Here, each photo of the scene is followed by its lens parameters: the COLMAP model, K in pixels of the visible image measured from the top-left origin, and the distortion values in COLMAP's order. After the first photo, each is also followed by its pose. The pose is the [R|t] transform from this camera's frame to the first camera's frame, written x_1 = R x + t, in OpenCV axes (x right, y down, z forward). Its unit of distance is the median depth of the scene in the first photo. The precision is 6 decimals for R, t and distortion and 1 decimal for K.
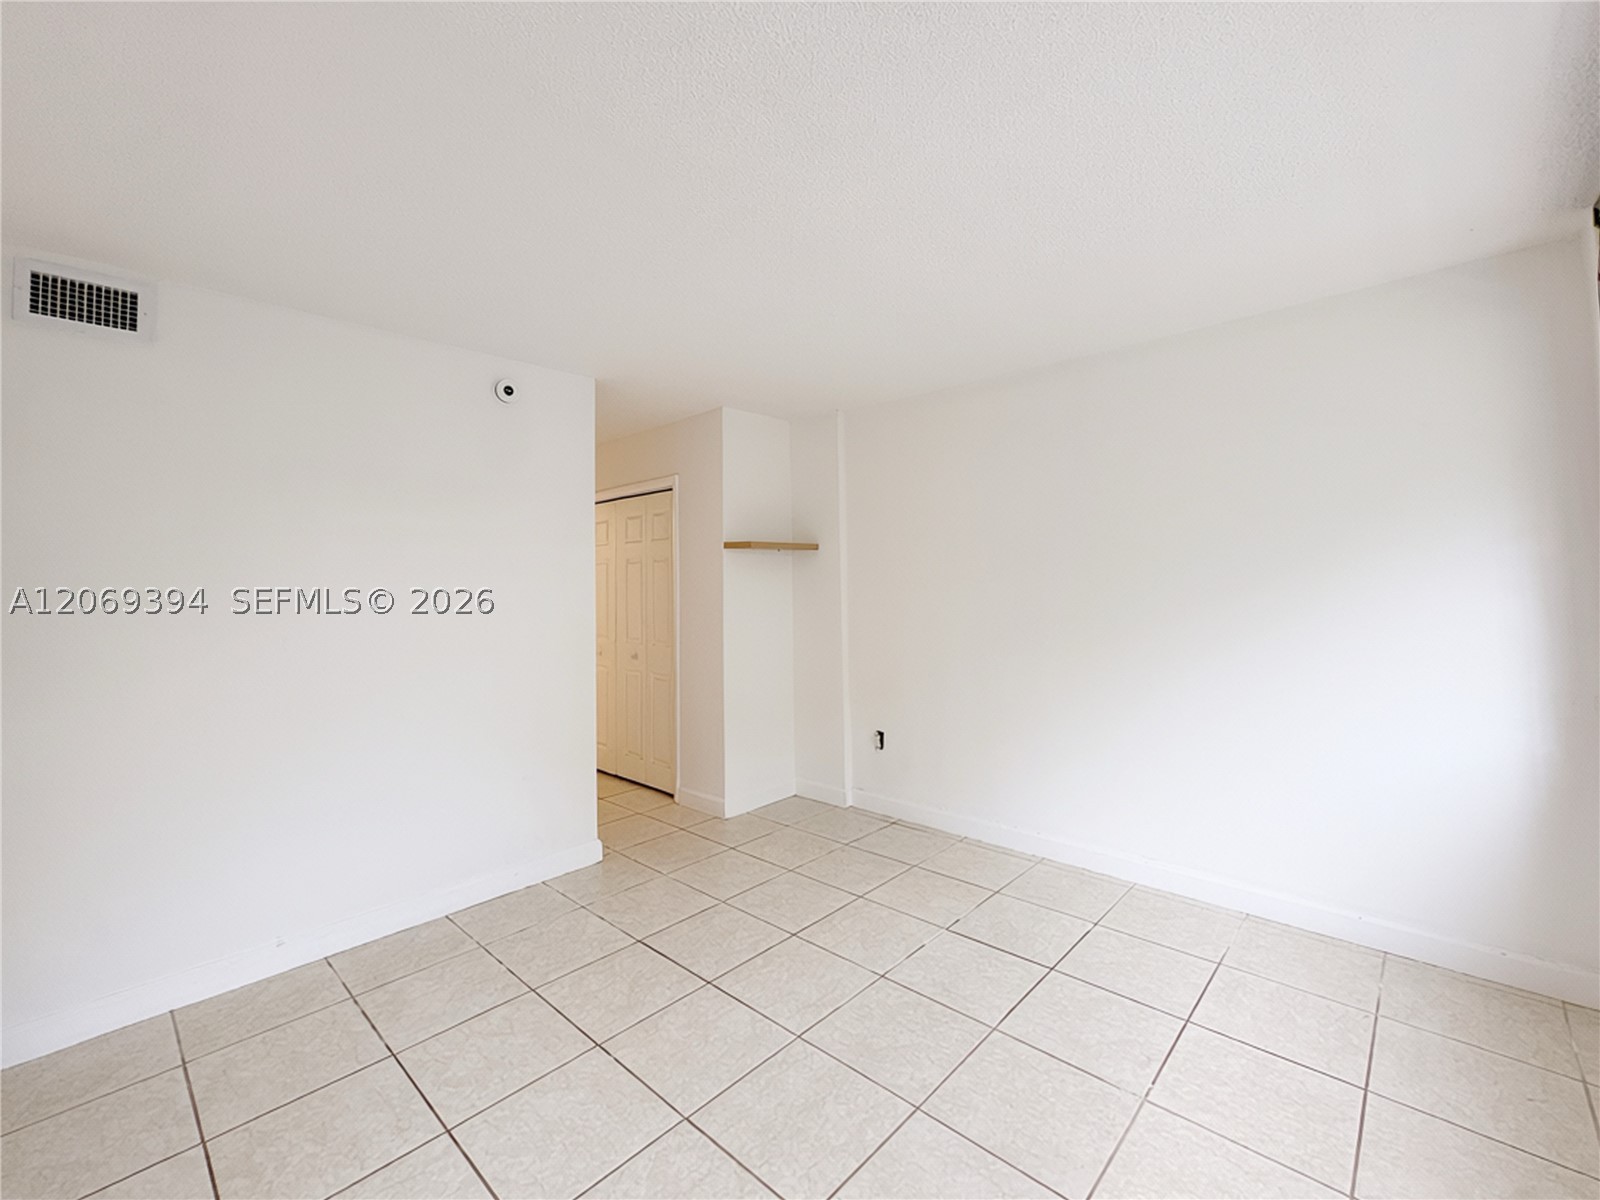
lens RADIAL K [[694.9, 0, 798.7], [0, 694.9, 579.8], [0, 0, 1]] dist [-0.000779, -0.000042]
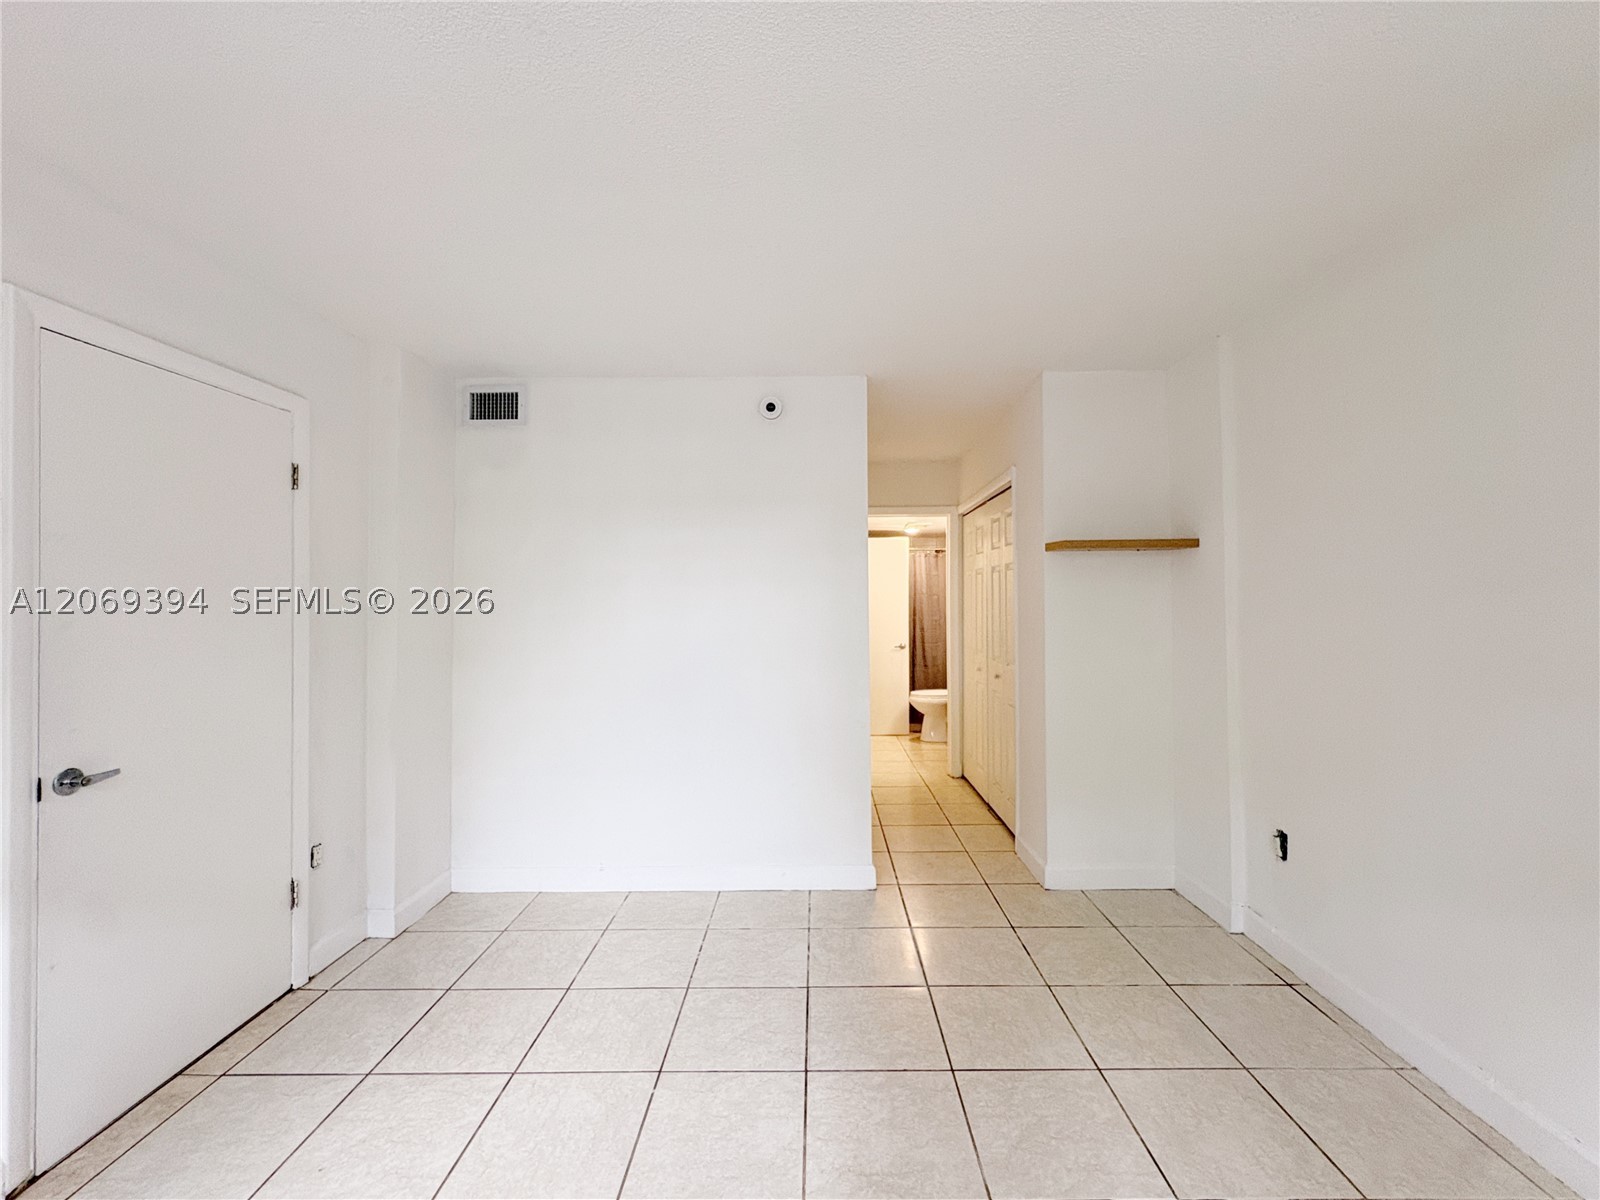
lens RADIAL K [[679.9, 0, 800.0], [0, 679.9, 600.0], [0, 0, 1]] dist [-0.000872, -0.000067]
pose [[0.670859, 0.012552, -0.741479, 0.326232], [-0.000023, 0.999857, 0.016905, -0.002169], [0.741585, -0.011324, 0.670763, 0.313862]]
